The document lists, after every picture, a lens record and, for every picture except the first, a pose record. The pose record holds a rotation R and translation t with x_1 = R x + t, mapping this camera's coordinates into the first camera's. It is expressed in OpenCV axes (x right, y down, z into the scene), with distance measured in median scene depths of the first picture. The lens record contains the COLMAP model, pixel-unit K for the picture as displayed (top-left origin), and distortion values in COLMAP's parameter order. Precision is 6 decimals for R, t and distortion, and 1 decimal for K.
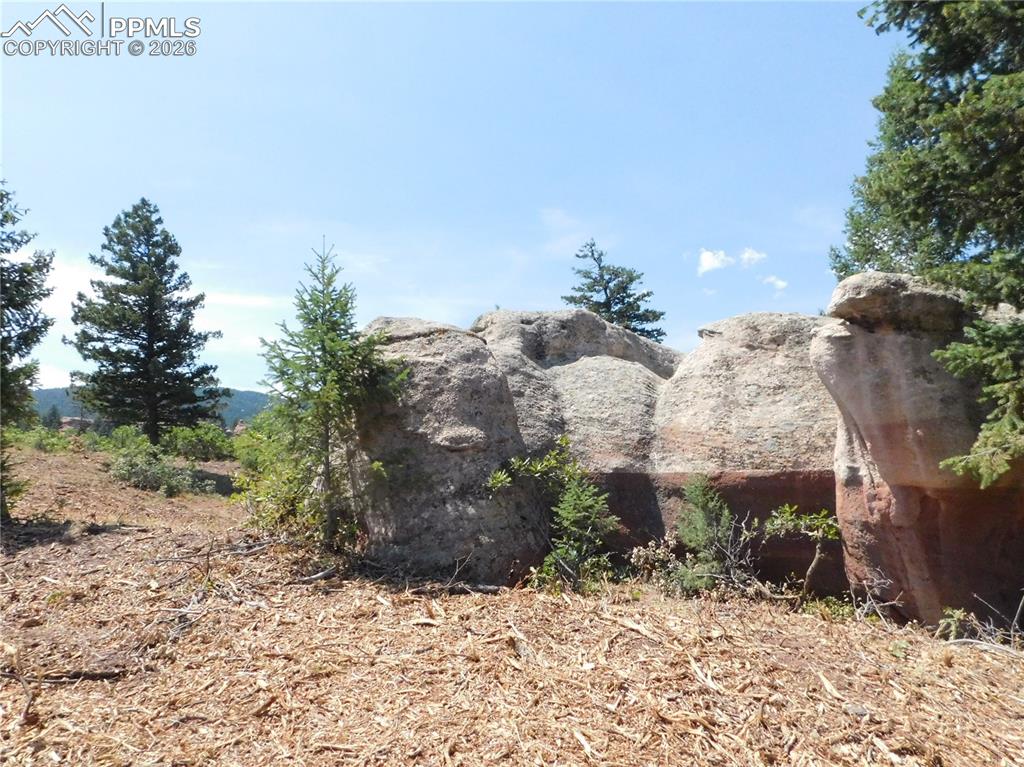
lens RADIAL K [[690.3, 0, 512.0], [0, 690.3, 383.5], [0, 0, 1]] dist [-0.002512, 0.052966]
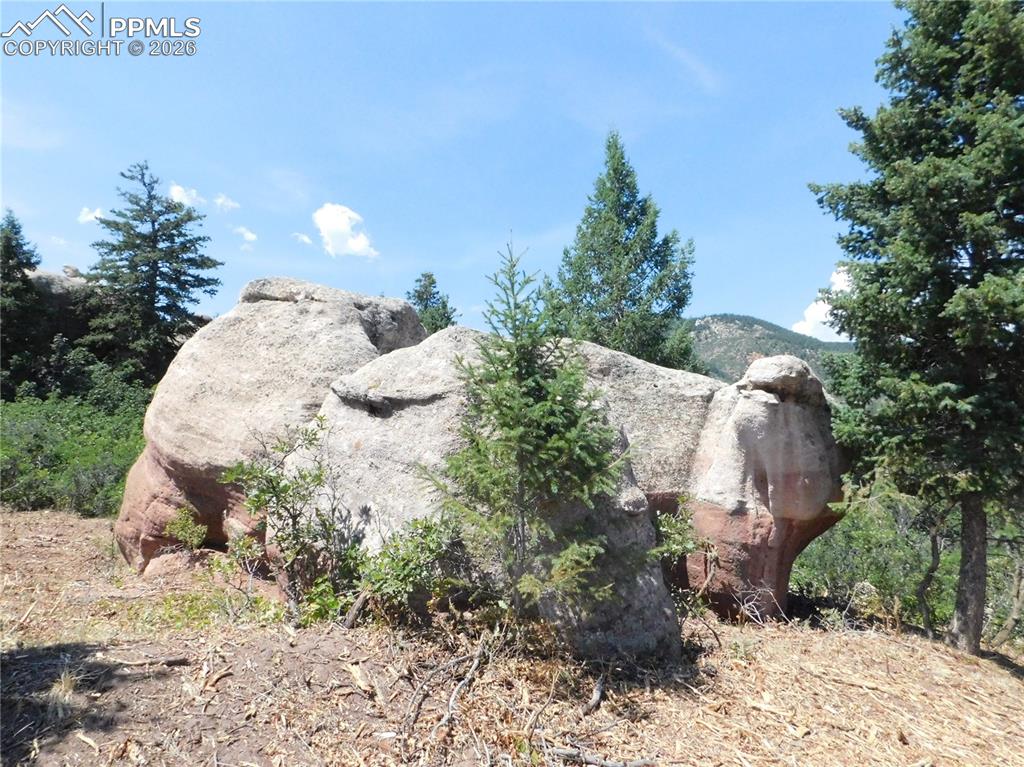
lens RADIAL K [[675.4, 0, 514.5], [0, 675.4, 381.1], [0, 0, 1]] dist [-0.081056, 0.063441]
pose [[0.731260, 0.094276, 0.675552, -0.486853], [-0.137188, 0.990492, 0.010274, -0.038840], [-0.668160, -0.100190, 0.737241, 0.290338]]
